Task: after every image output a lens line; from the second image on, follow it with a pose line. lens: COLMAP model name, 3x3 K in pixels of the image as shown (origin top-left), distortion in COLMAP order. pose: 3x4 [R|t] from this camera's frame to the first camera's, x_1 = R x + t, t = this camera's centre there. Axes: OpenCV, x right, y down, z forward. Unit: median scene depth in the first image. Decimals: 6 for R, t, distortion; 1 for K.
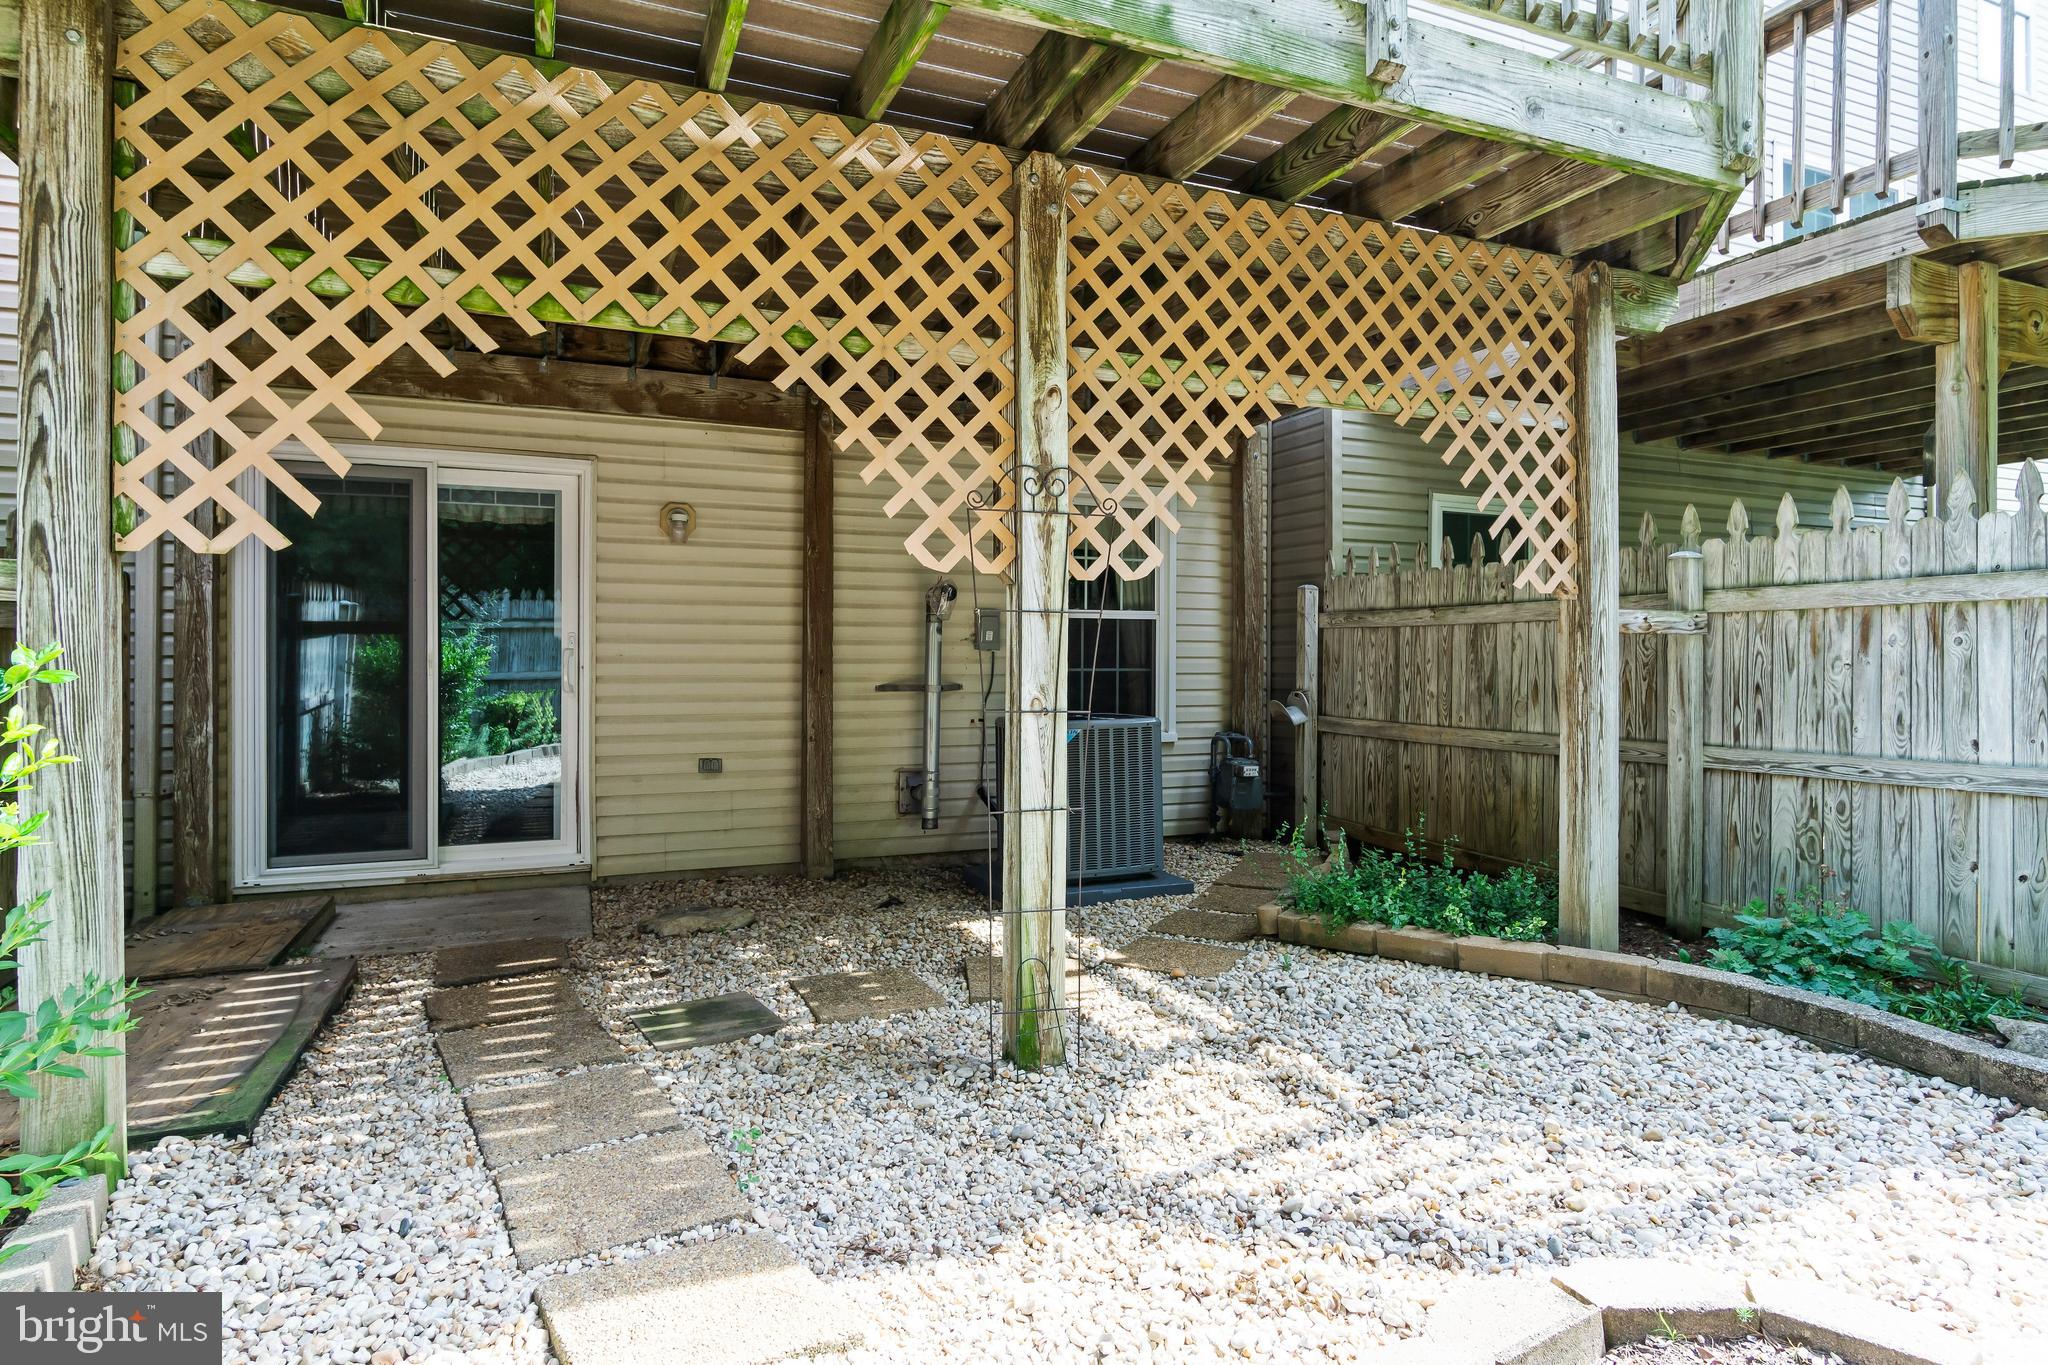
lens RADIAL K [[1096.5, 0, 1019.4], [0, 1096.5, 673.5], [0, 0, 1]] dist [-0.005131, -0.000503]
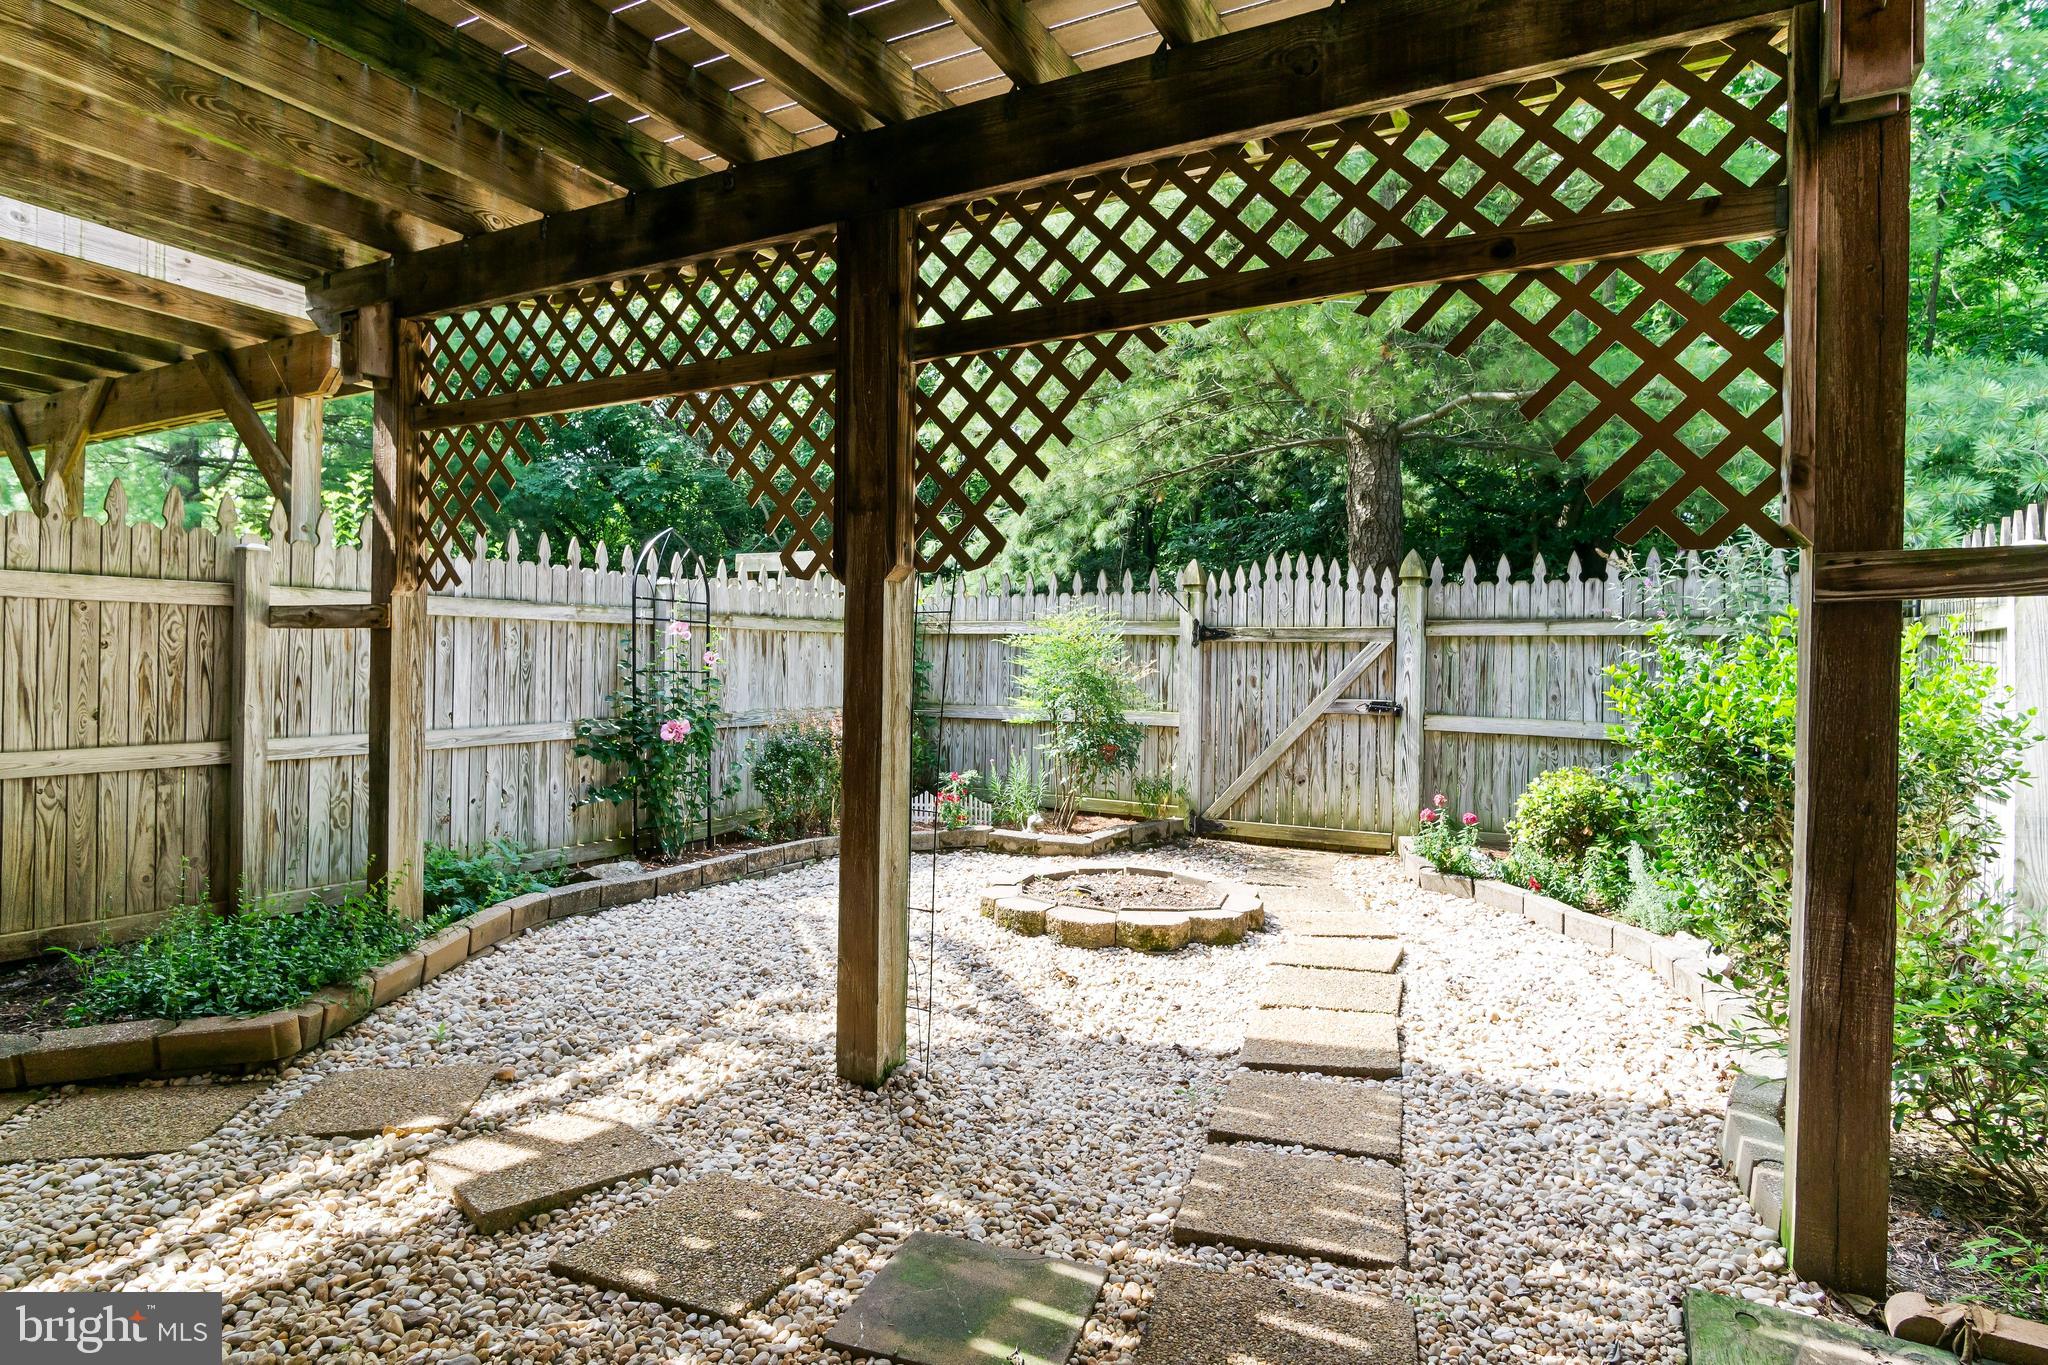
lens RADIAL K [[1096.5, 0, 1017.7], [0, 1096.5, 669.6], [0, 0, 1]] dist [-0.005131, -0.000503]
pose [[-0.621848, -0.010844, 0.783063, -0.816763], [-0.005089, 0.999939, 0.009806, -0.016045], [-0.783122, 0.002113, -0.621865, 1.481773]]
